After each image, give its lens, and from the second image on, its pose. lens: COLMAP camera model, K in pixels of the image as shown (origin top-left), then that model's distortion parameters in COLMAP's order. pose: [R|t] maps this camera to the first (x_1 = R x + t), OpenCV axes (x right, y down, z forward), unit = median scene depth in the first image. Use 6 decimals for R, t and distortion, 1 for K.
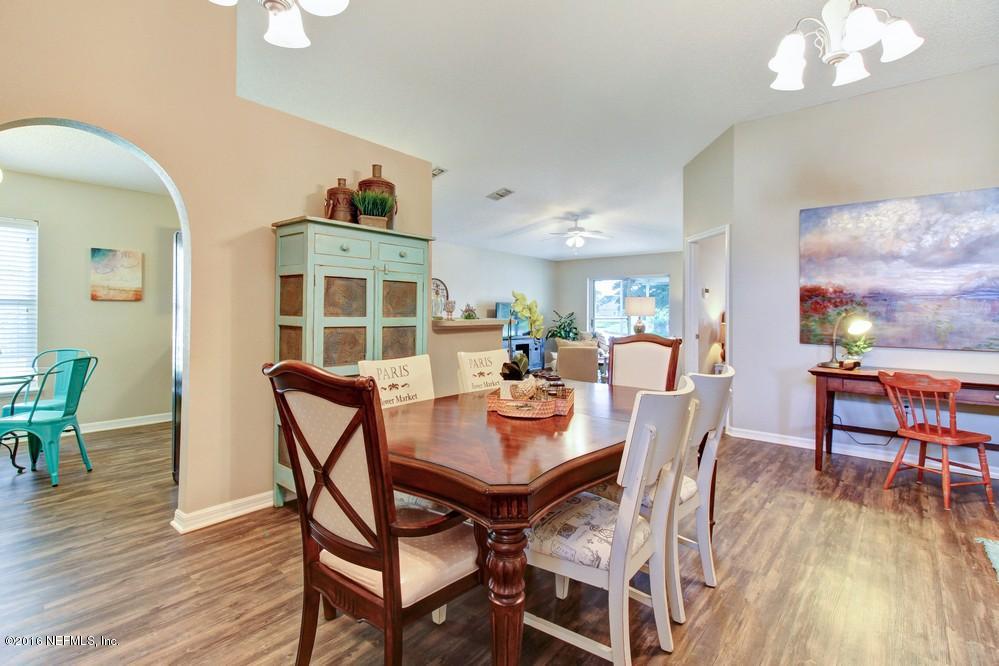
lens RADIAL K [[474.5, 0, 497.5], [0, 474.5, 310.9], [0, 0, 1]] dist [0.016527, -0.011989]
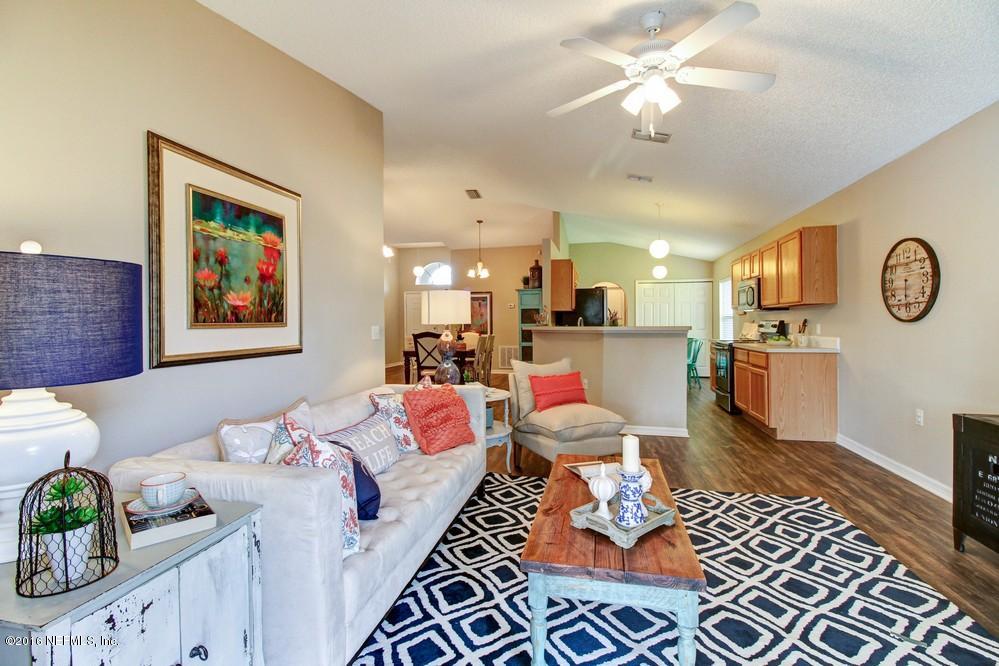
lens RADIAL K [[459.6, 0, 503.2], [0, 459.6, 324.7], [0, 0, 1]] dist [0.014901, -0.011100]
pose [[-0.883193, -0.000927, -0.469009, 0.904274], [0.001453, 0.999988, -0.004713, 0.024512], [0.469008, -0.004844, -0.883181, 2.748572]]
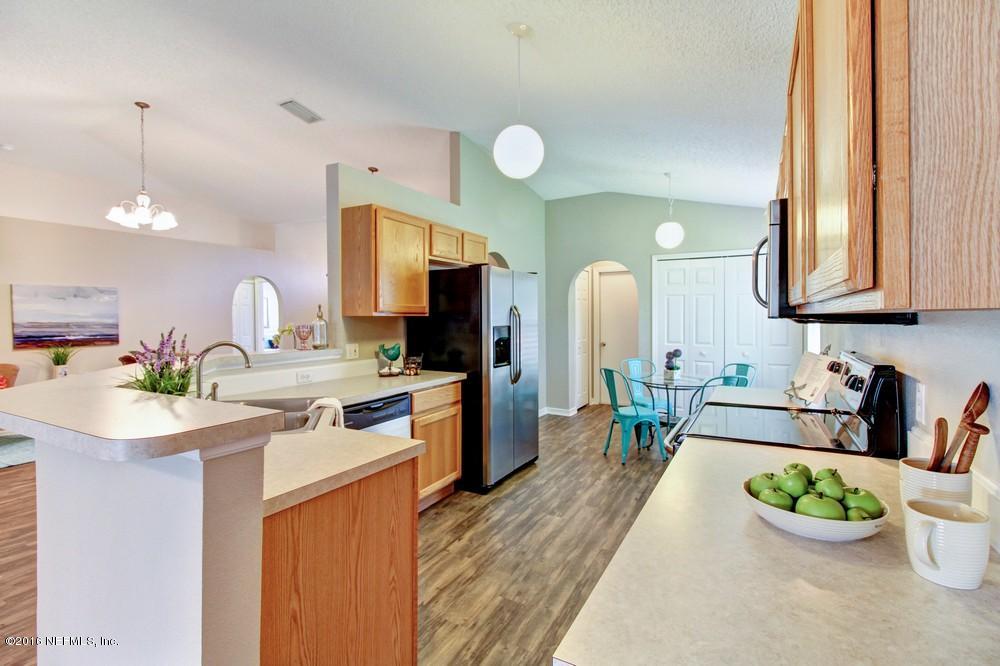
lens RADIAL K [[460.0, 0, 503.7], [0, 460.0, 324.7], [0, 0, 1]] dist [0.014901, -0.011100]
pose [[-0.979672, 0.001754, -0.200597, -0.315554], [0.000126, 0.999967, 0.008130, -0.032445], [0.200604, 0.007940, -0.979640, 2.101424]]
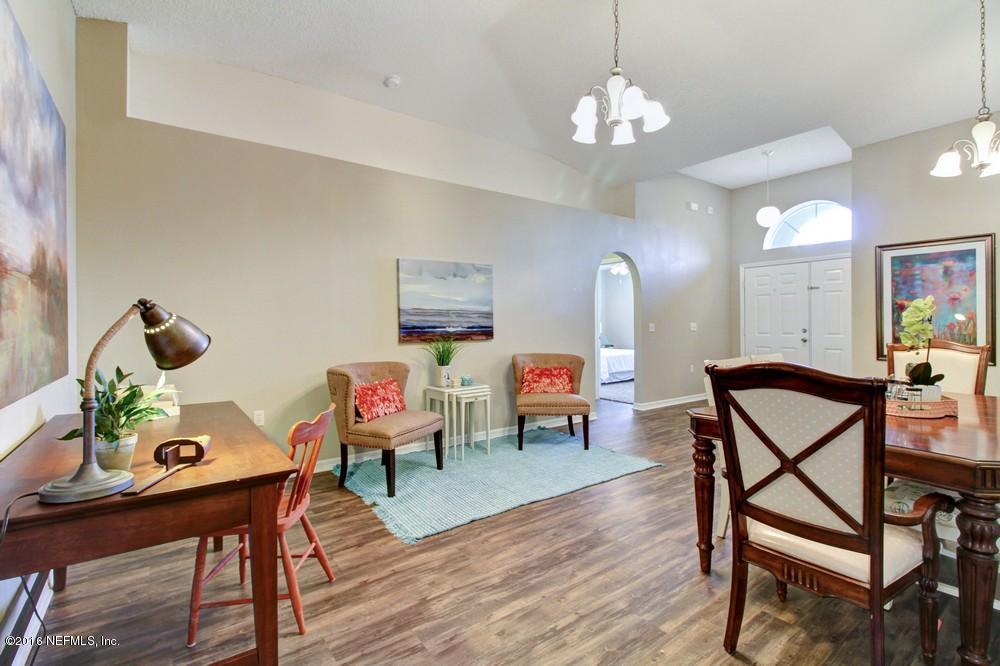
lens RADIAL K [[460.0, 0, 503.7], [0, 460.0, 324.7], [0, 0, 1]] dist [0.014901, -0.011100]
pose [[-0.973624, -0.003916, 0.228124, 0.432273], [-0.004013, 0.999992, 0.000038, 0.012929], [-0.228122, -0.000879, -0.973632, 1.370599]]
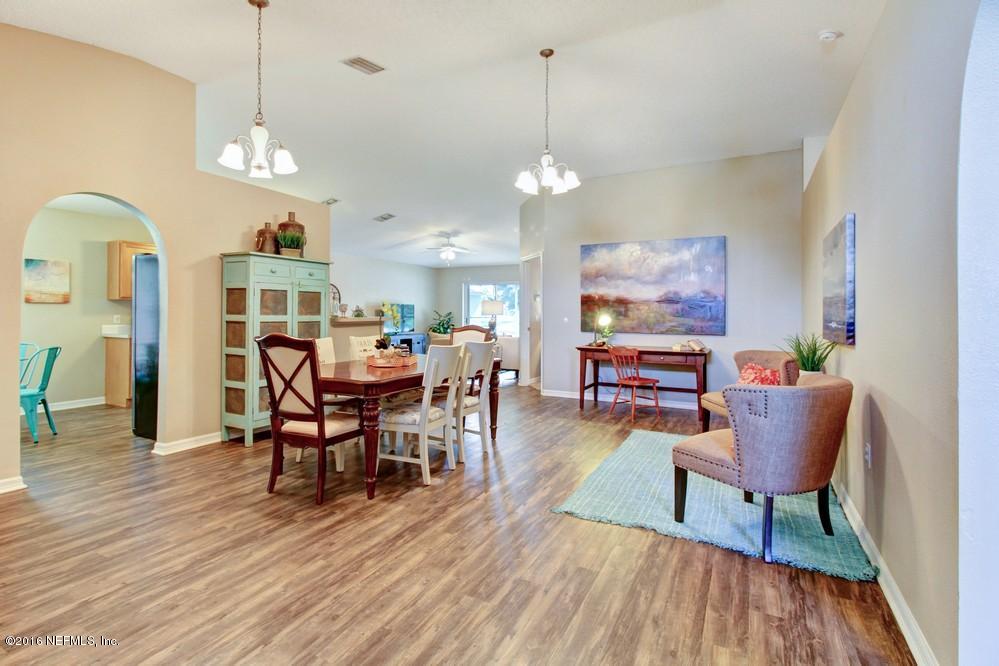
lens RADIAL K [[474.5, 0, 497.5], [0, 474.5, 310.9], [0, 0, 1]] dist [0.016527, -0.011989]
pose [[0.975775, -0.002060, 0.218765, 0.042041], [0.001801, 0.999997, 0.001382, -0.002262], [-0.218767, -0.000954, 0.975777, -0.539198]]
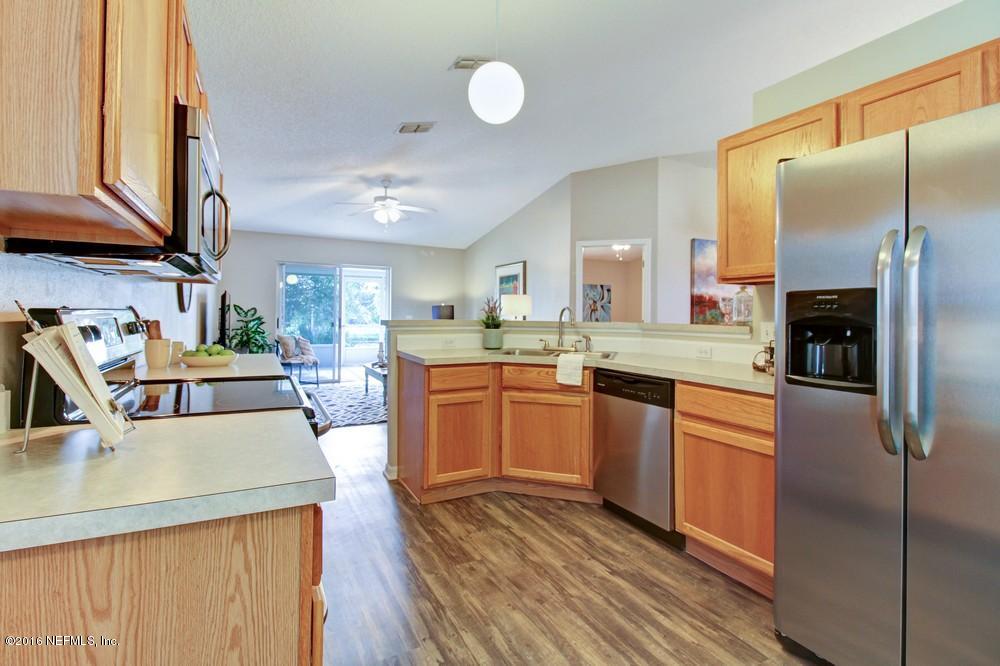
lens RADIAL K [[475.0, 0, 498.0], [0, 475.0, 310.8], [0, 0, 1]] dist [0.016527, -0.011989]
pose [[0.383675, 0.002587, 0.923464, -1.033155], [-0.012374, 0.999921, 0.002340, 0.000279], [-0.923385, -0.012325, 0.383677, 1.215967]]
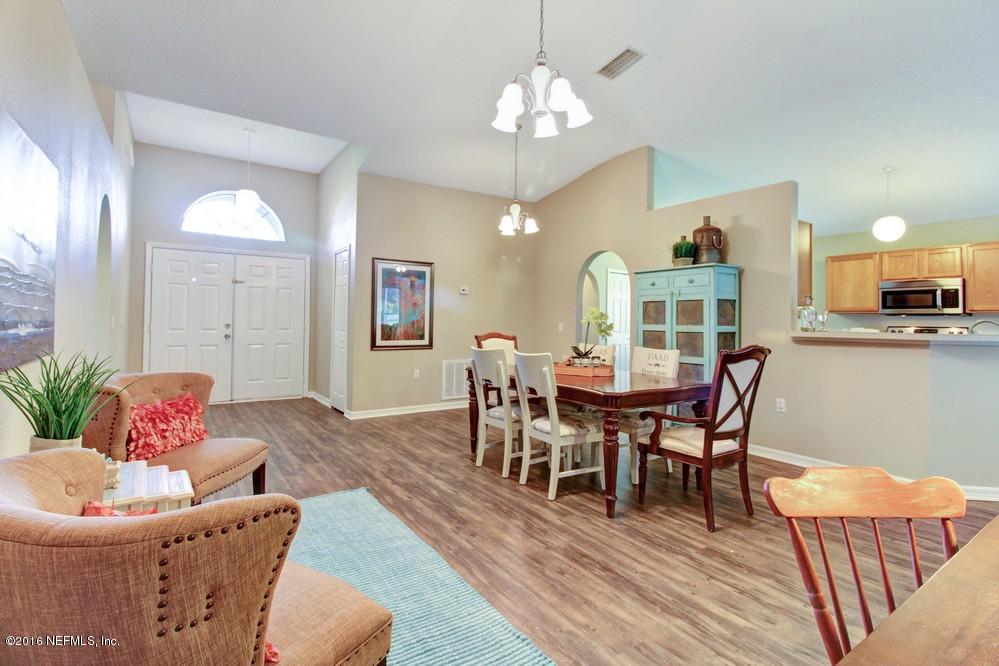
lens RADIAL K [[474.5, 0, 497.5], [0, 474.5, 310.9], [0, 0, 1]] dist [0.016527, -0.011989]
pose [[-0.266333, -0.032206, -0.963343, 1.157472], [-0.012009, 0.999475, -0.030094, 0.016710], [0.963806, 0.003554, -0.266579, 0.731080]]
